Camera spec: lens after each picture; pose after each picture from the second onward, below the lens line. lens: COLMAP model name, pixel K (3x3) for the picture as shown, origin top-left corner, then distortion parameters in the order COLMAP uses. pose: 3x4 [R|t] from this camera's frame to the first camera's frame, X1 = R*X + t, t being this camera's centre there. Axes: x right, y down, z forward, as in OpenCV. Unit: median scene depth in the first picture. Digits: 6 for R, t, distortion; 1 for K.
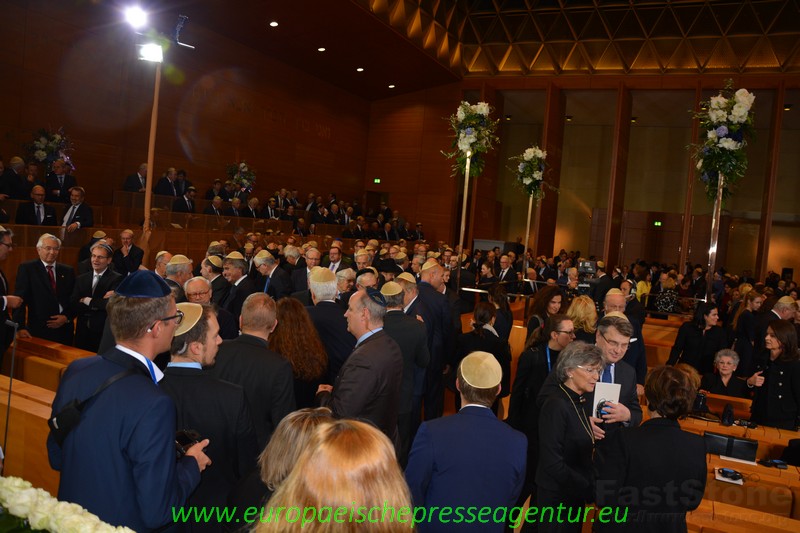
lens RADIAL K [[634.1, 0, 400.0], [0, 634.1, 266.5], [0, 0, 1]] dist [-0.006008, -0.002350]
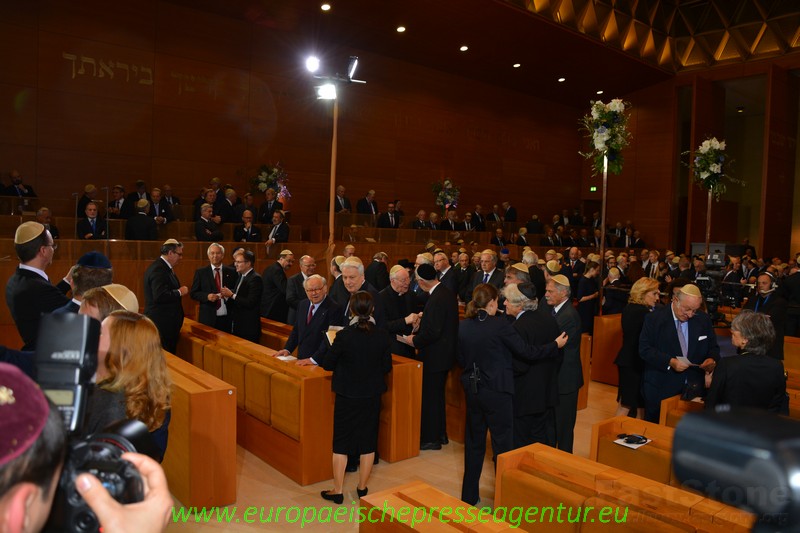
lens RADIAL K [[627.1, 0, 400.0], [0, 627.1, 256.1], [0, 0, 1]] dist [-0.103934, 0.218357]
pose [[0.932521, -0.035539, -0.359362, 0.106227], [0.021749, 0.998866, -0.042345, 0.013682], [0.360460, 0.031672, 0.932237, -0.013535]]
